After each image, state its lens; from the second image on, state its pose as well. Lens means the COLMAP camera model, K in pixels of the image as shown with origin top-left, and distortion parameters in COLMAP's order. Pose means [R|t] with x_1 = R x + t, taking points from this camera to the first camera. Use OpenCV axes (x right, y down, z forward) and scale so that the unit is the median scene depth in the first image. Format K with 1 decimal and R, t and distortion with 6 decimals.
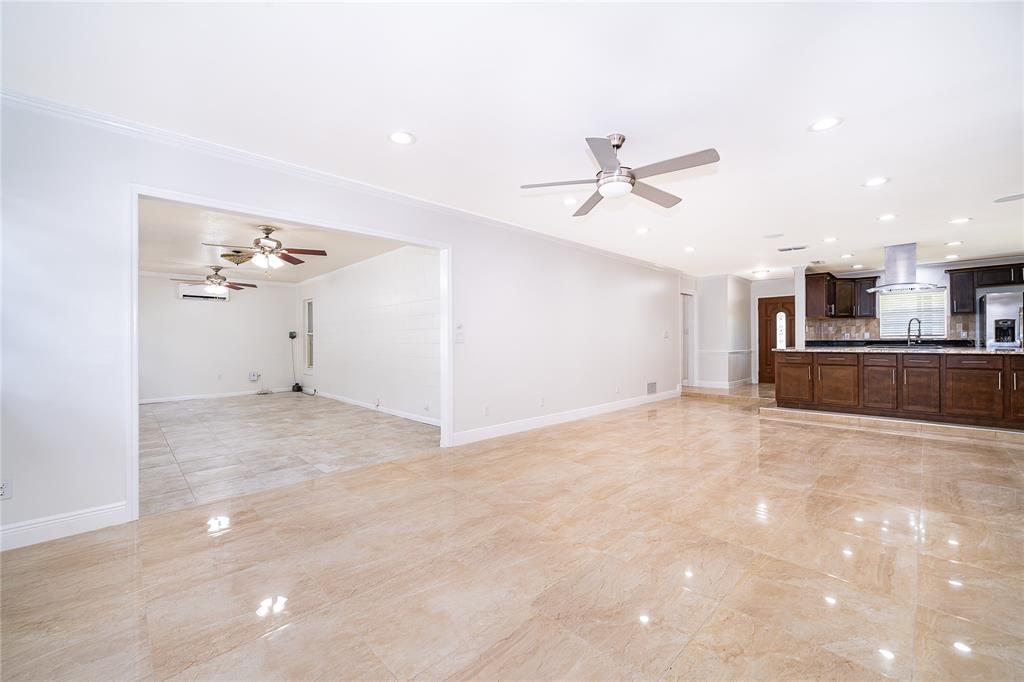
lens RADIAL K [[406.8, 0, 513.2], [0, 406.8, 337.2], [0, 0, 1]] dist [-0.000608, 0.000185]
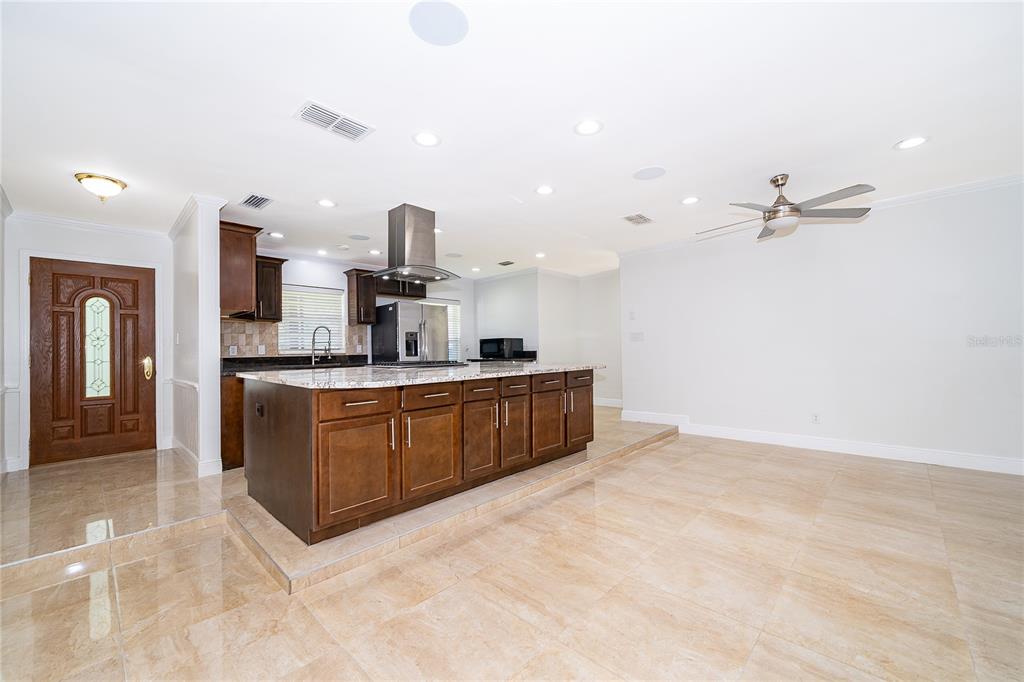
lens RADIAL K [[406.8, 0, 510.3], [0, 406.8, 344.9], [0, 0, 1]] dist [-0.000608, 0.000185]
pose [[-0.032599, 0.017215, 0.999320, 0.240945], [0.008220, 0.999822, -0.016955, 0.002983], [-0.999435, 0.007662, -0.032734, 0.701097]]
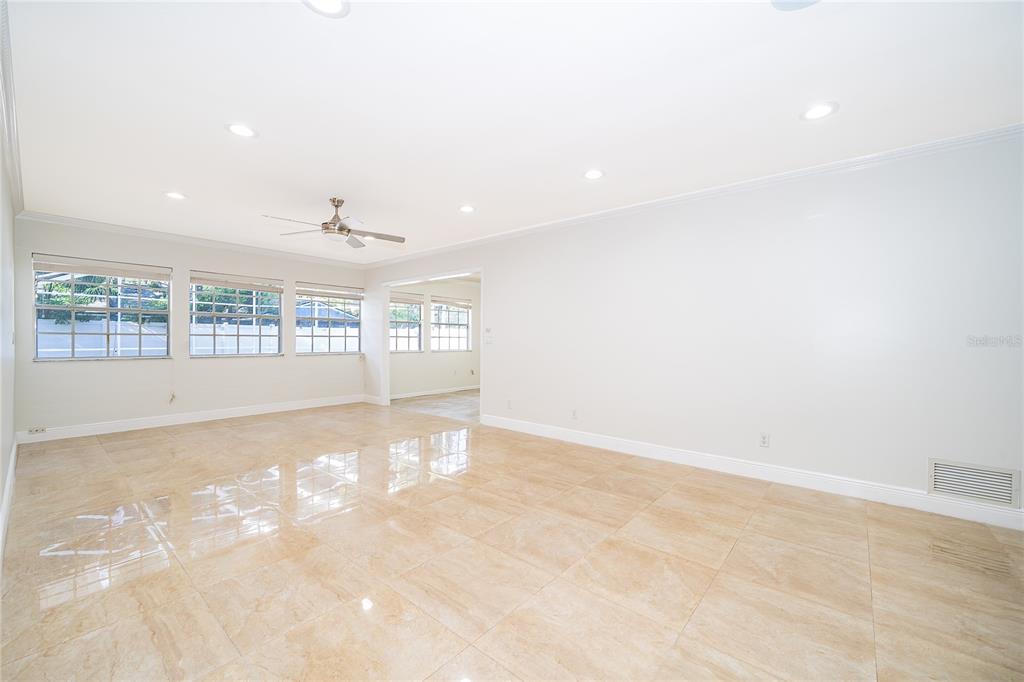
lens RADIAL K [[406.8, 0, 512.9], [0, 406.8, 340.5], [0, 0, 1]] dist [-0.000608, 0.000185]
pose [[0.099100, 0.006233, -0.995058, 0.659385], [-0.001590, 0.999980, 0.006106, -0.001958], [0.995076, 0.000977, 0.099108, 0.562501]]
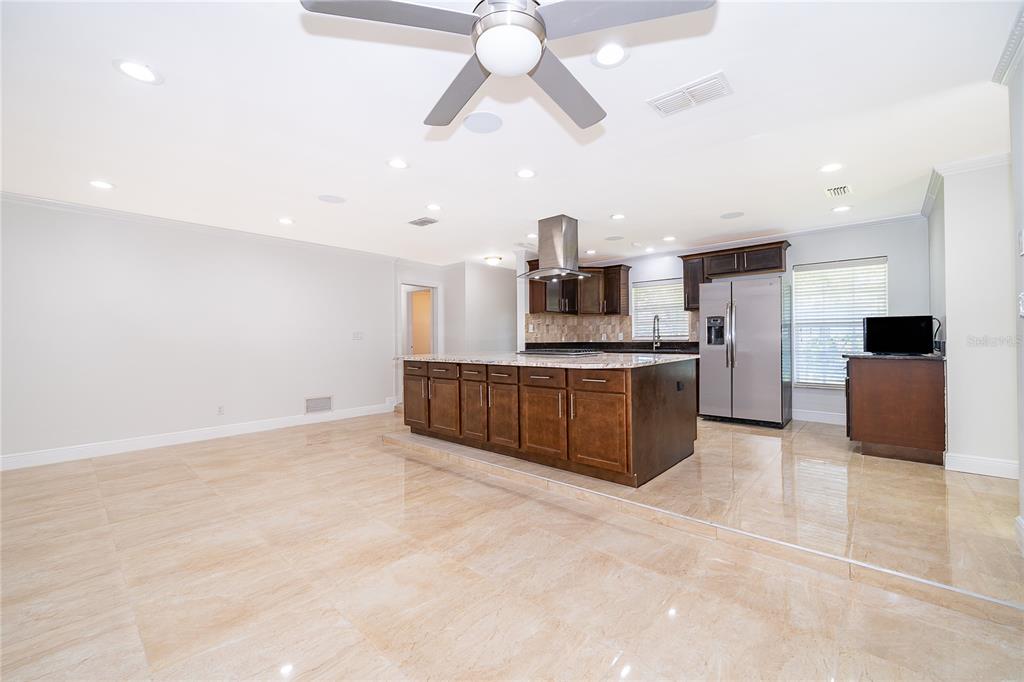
lens RADIAL K [[406.8, 0, 510.7], [0, 406.8, 336.3], [0, 0, 1]] dist [-0.000608, 0.000185]
pose [[0.998182, -0.002294, 0.060230, 0.662367], [0.002317, 0.999997, -0.000310, -0.004948], [-0.060229, 0.000449, 0.998184, 0.200463]]
